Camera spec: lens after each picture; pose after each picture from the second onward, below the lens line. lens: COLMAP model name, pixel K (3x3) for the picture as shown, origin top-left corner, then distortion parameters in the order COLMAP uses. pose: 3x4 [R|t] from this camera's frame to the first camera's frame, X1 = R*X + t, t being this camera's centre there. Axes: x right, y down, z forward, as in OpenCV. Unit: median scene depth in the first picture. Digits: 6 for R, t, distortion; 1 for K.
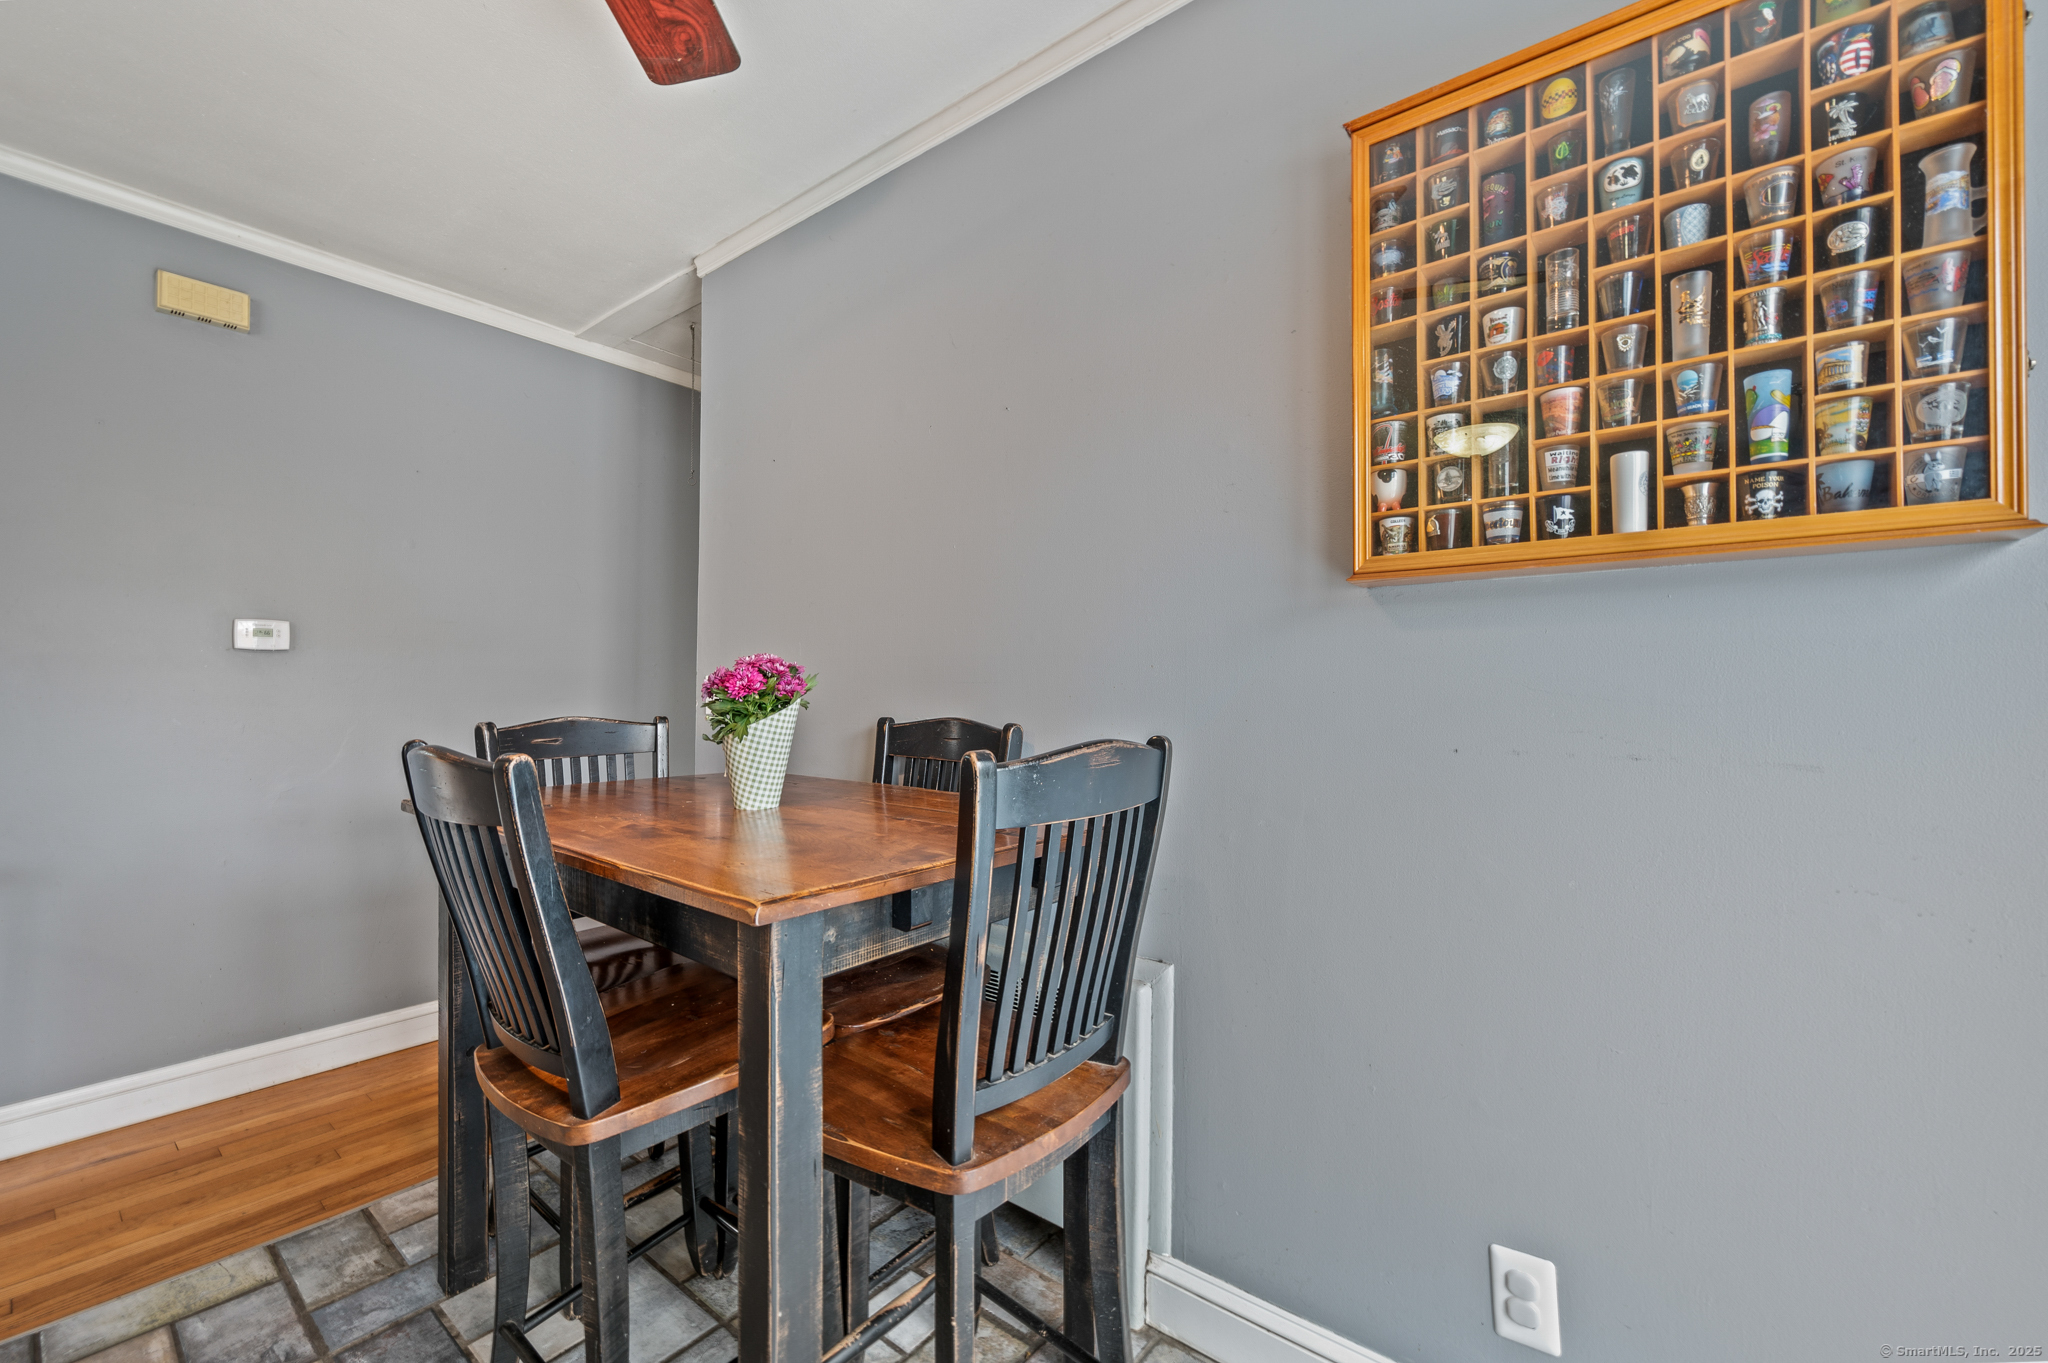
lens RADIAL K [[830.9, 0, 1019.8], [0, 830.9, 680.2], [0, 0, 1]] dist [-0.001243, 0.000003]
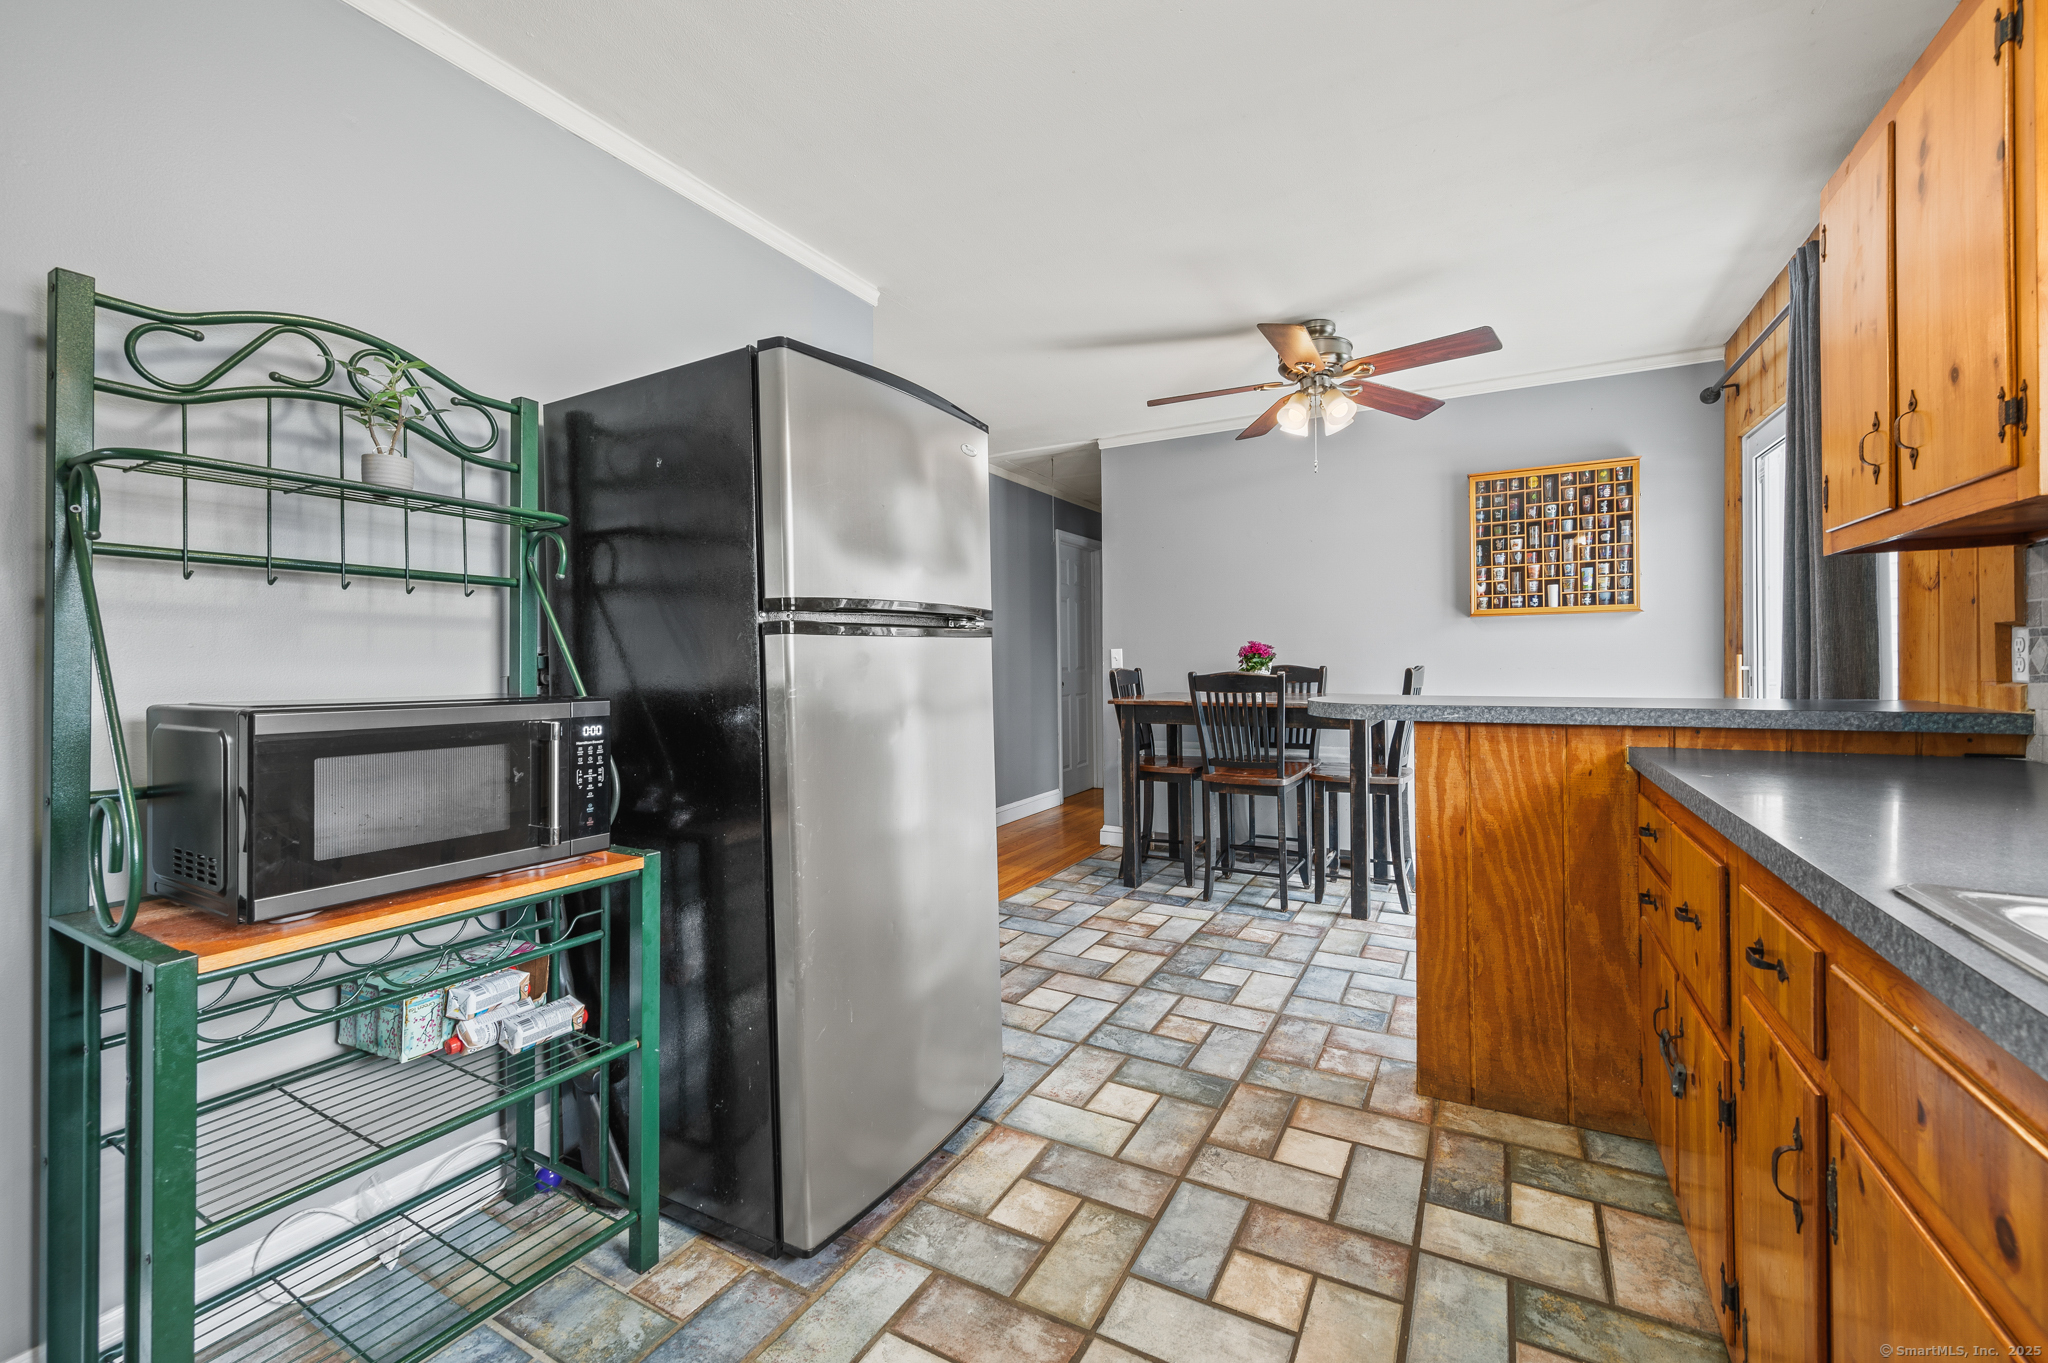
lens RADIAL K [[827.2, 0, 1012.5], [0, 827.2, 664.3], [0, 0, 1]] dist [0.000039, -0.000133]
pose [[0.989871, -0.017561, 0.140878, -2.158893], [0.014611, 0.999652, 0.021947, -0.038782], [-0.141215, -0.019666, 0.989784, -2.295412]]
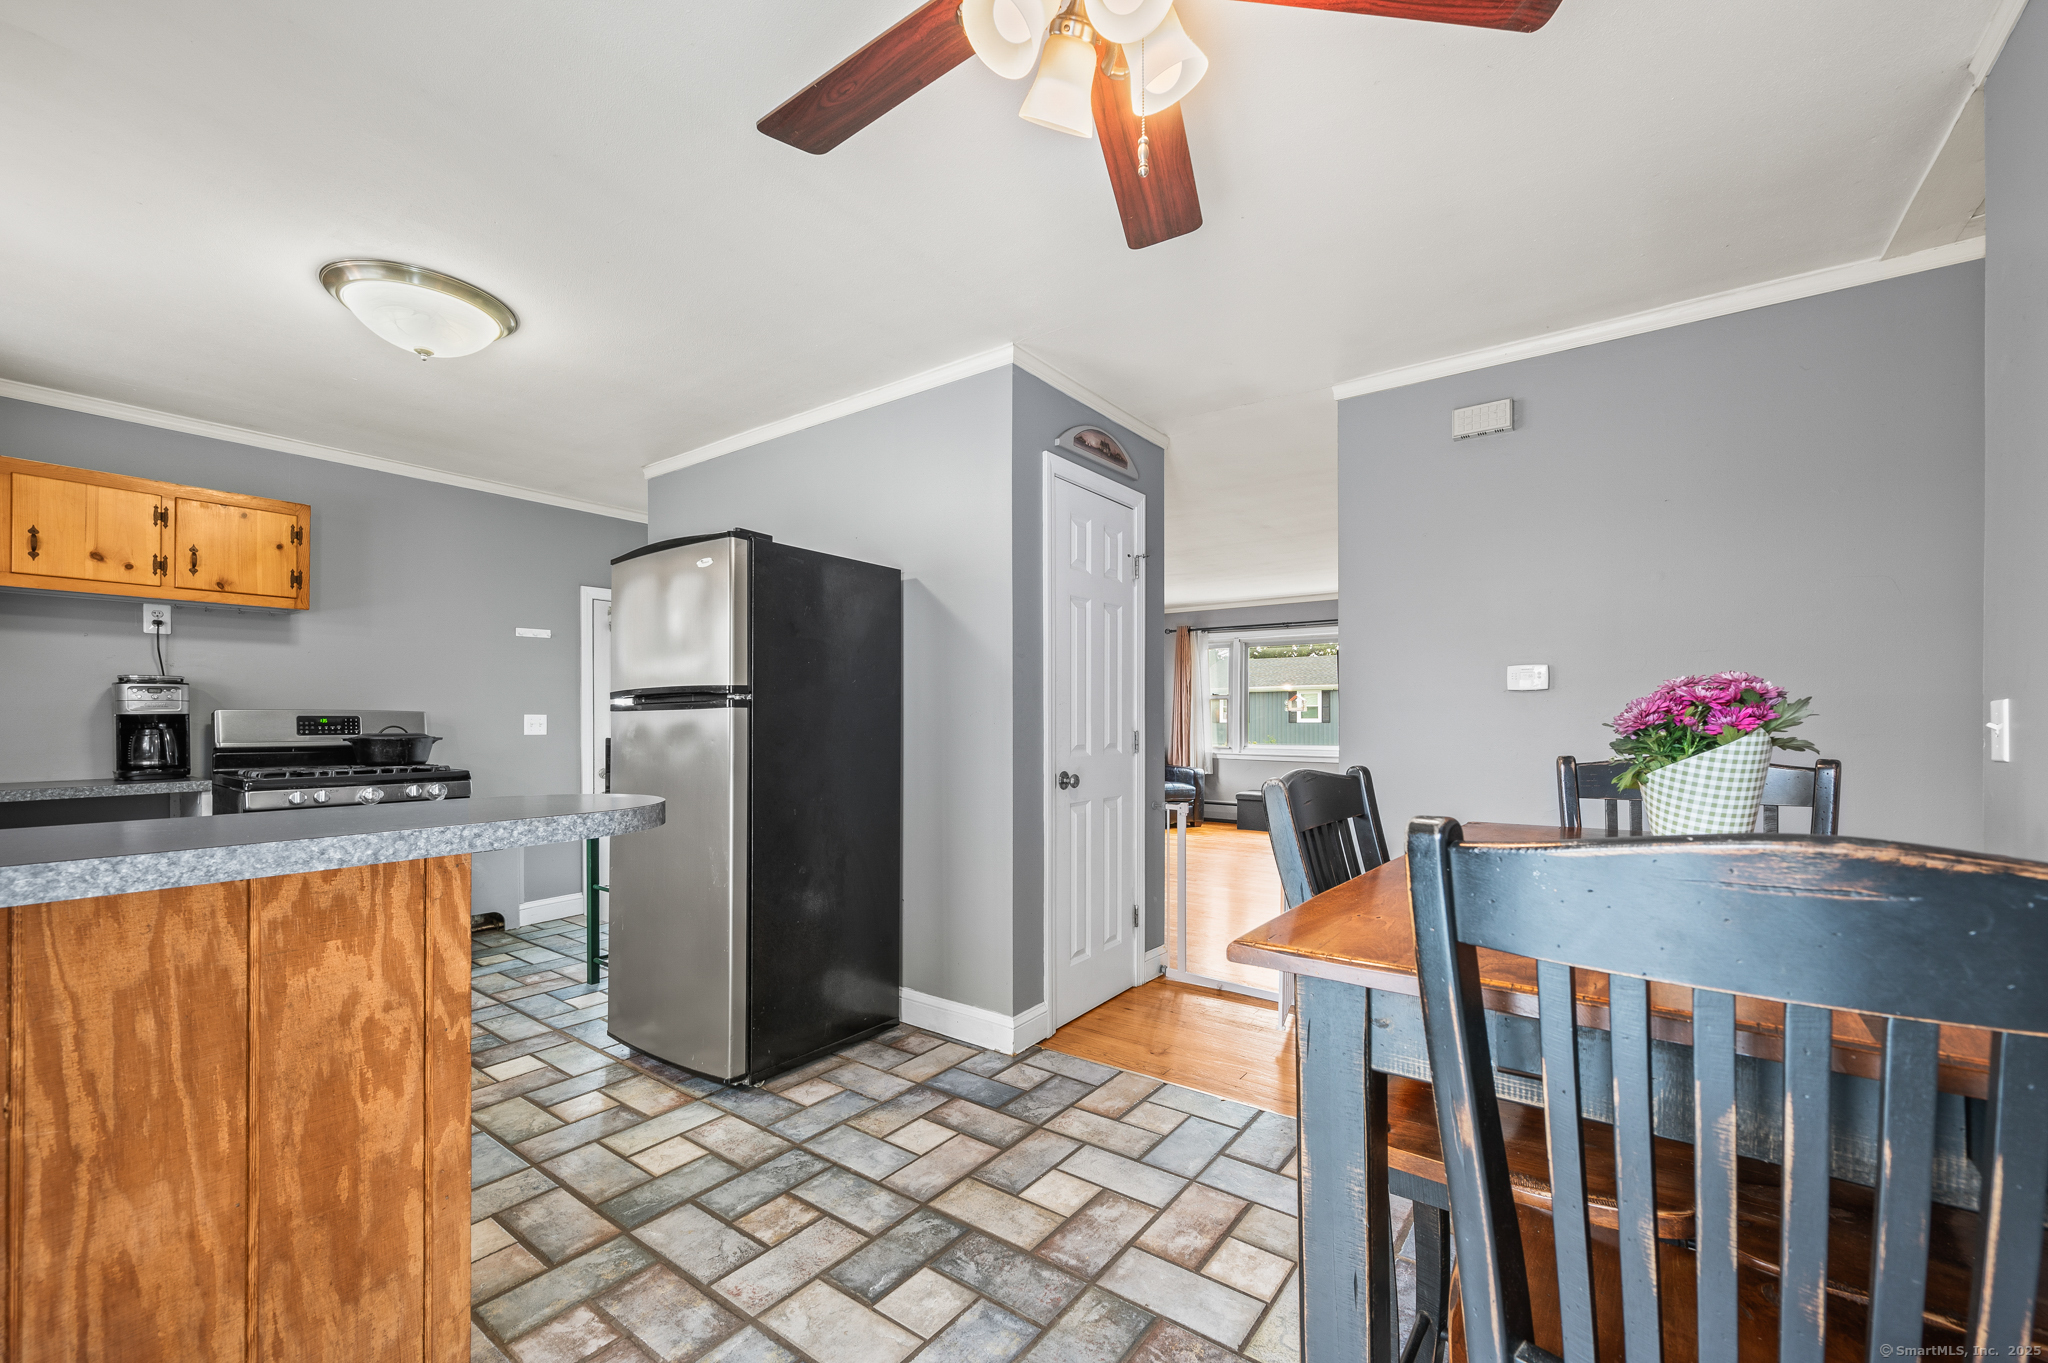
lens RADIAL K [[816.6, 0, 1038.3], [0, 816.6, 718.4], [0, 0, 1]] dist [-0.002603, 0.000102]
pose [[0.038274, -0.007884, -0.999236, 0.531178], [0.017013, 0.999829, -0.007237, 0.003426], [0.999122, -0.016723, 0.038401, 0.574978]]
